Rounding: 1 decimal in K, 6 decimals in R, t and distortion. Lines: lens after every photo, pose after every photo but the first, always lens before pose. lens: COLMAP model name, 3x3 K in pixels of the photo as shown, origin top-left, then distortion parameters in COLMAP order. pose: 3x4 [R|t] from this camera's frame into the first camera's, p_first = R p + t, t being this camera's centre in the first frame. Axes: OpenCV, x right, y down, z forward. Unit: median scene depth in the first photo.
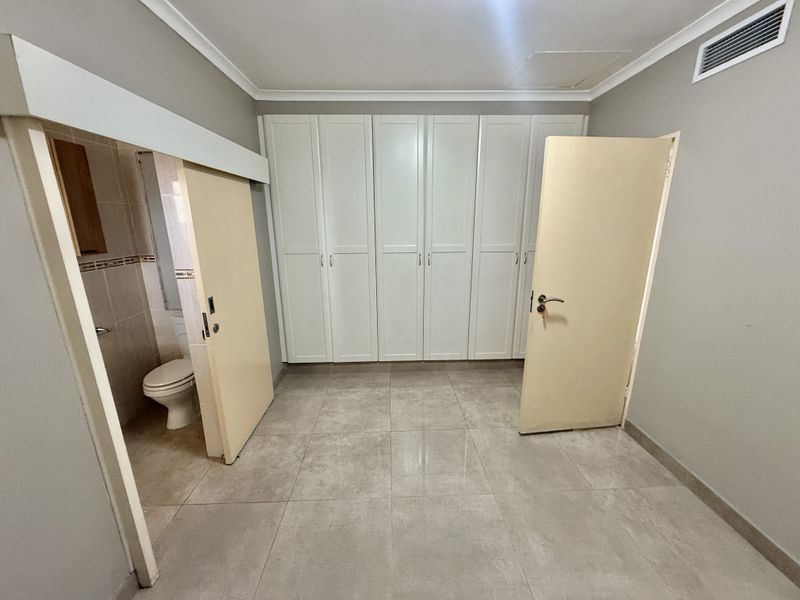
lens RADIAL K [[318.6, 0, 397.4], [0, 318.6, 300.3], [0, 0, 1]] dist [-0.003079, 0.000052]
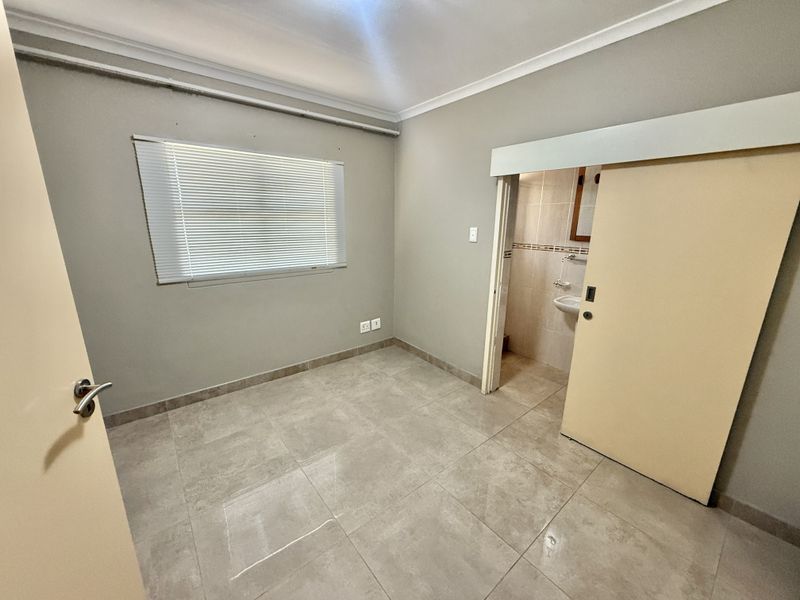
lens RADIAL K [[318.6, 0, 397.9], [0, 318.6, 300.5], [0, 0, 1]] dist [-0.003079, 0.000052]
pose [[-0.795551, 0.149919, -0.587046, 0.438053], [-0.152054, 0.888494, 0.432963, -0.249722], [0.586497, 0.433707, -0.684047, 1.016009]]
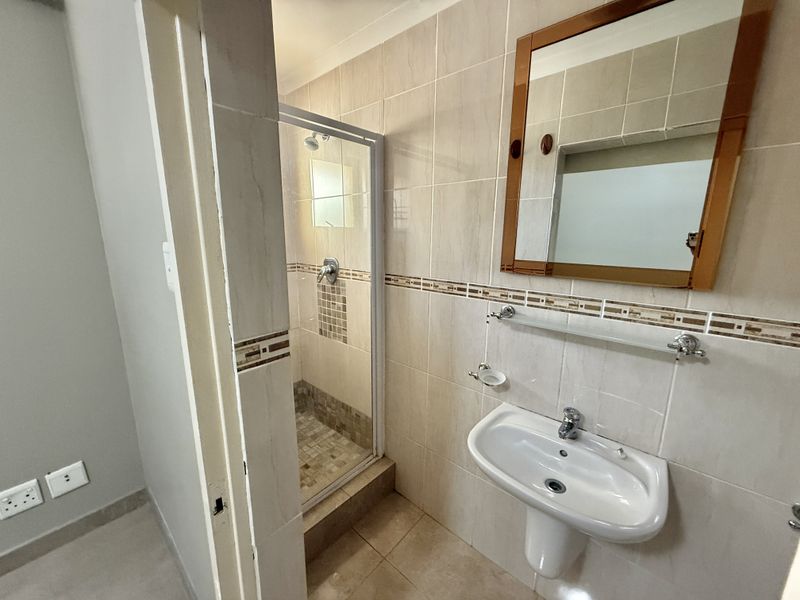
lens RADIAL K [[318.6, 0, 397.1], [0, 318.6, 297.7], [0, 0, 1]] dist [-0.003079, 0.000052]
pose [[-0.686145, 0.147626, -0.712328, -0.376423], [-0.180417, 0.914068, 0.363222, -0.138558], [0.704737, 0.377739, -0.600549, 0.662920]]
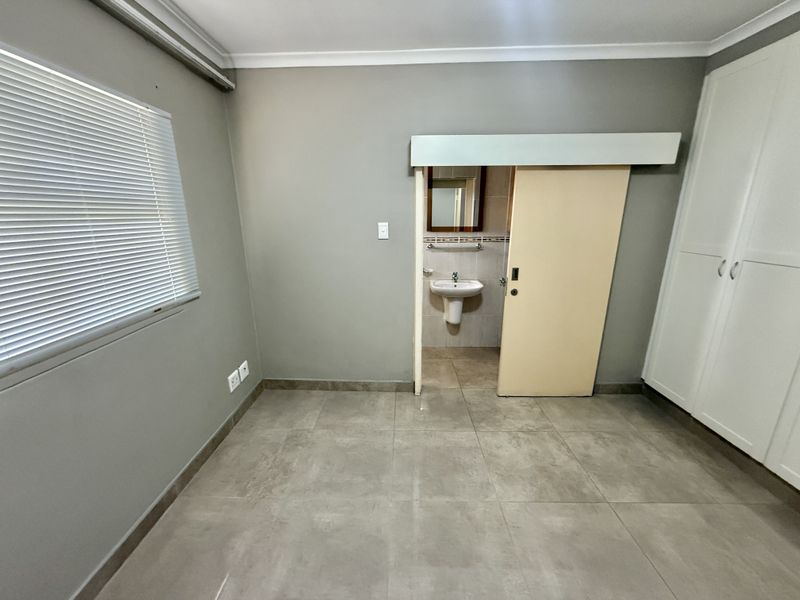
lens RADIAL K [[318.6, 0, 398.4], [0, 318.6, 300.4], [0, 0, 1]] dist [-0.003079, 0.000052]
pose [[-0.047210, 0.270214, -0.961642, 0.543929], [-0.239727, 0.931514, 0.273518, -0.094136], [0.969692, 0.243445, 0.020801, 0.393774]]
